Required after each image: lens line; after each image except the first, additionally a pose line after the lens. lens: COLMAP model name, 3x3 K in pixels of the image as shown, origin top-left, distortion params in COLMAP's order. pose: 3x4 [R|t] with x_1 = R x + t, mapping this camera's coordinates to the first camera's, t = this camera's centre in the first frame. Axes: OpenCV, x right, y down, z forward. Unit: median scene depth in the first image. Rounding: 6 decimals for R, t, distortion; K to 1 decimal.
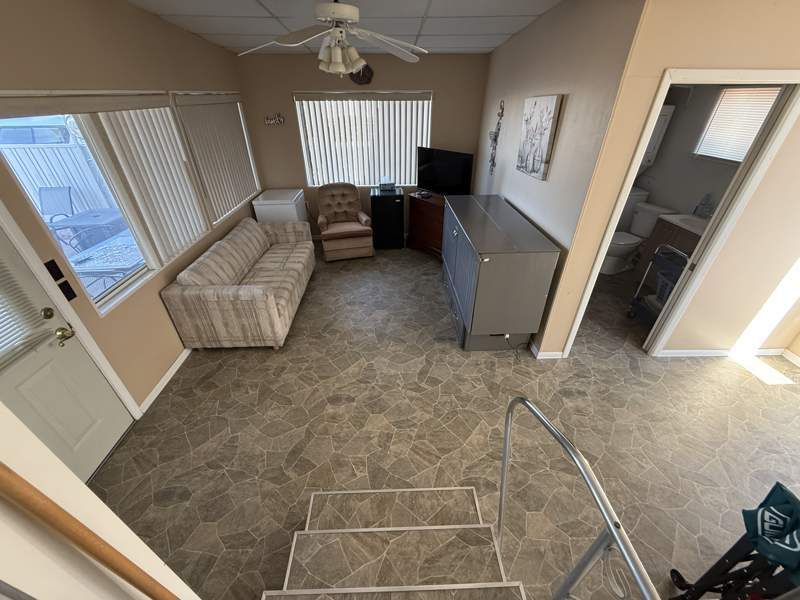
lens RADIAL K [[320.2, 0, 399.6], [0, 320.2, 300.6], [0, 0, 1]] dist [-0.001055, 0.001123]
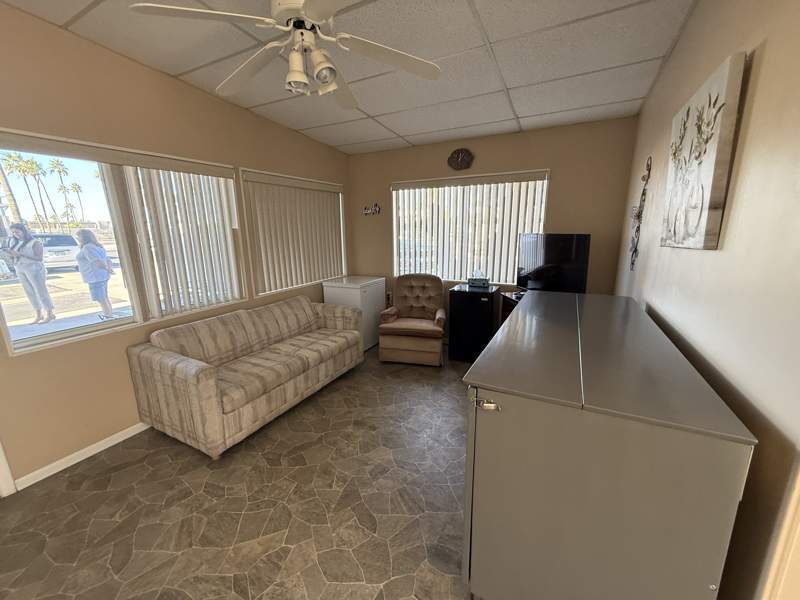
lens RADIAL K [[320.2, 0, 400.9], [0, 320.2, 300.3], [0, 0, 1]] dist [-0.001055, 0.001123]
pose [[0.869690, 0.101998, -0.482945, 0.198561], [-0.259964, 0.926372, -0.272495, -0.063064], [0.419593, 0.362534, 0.832172, 0.329344]]
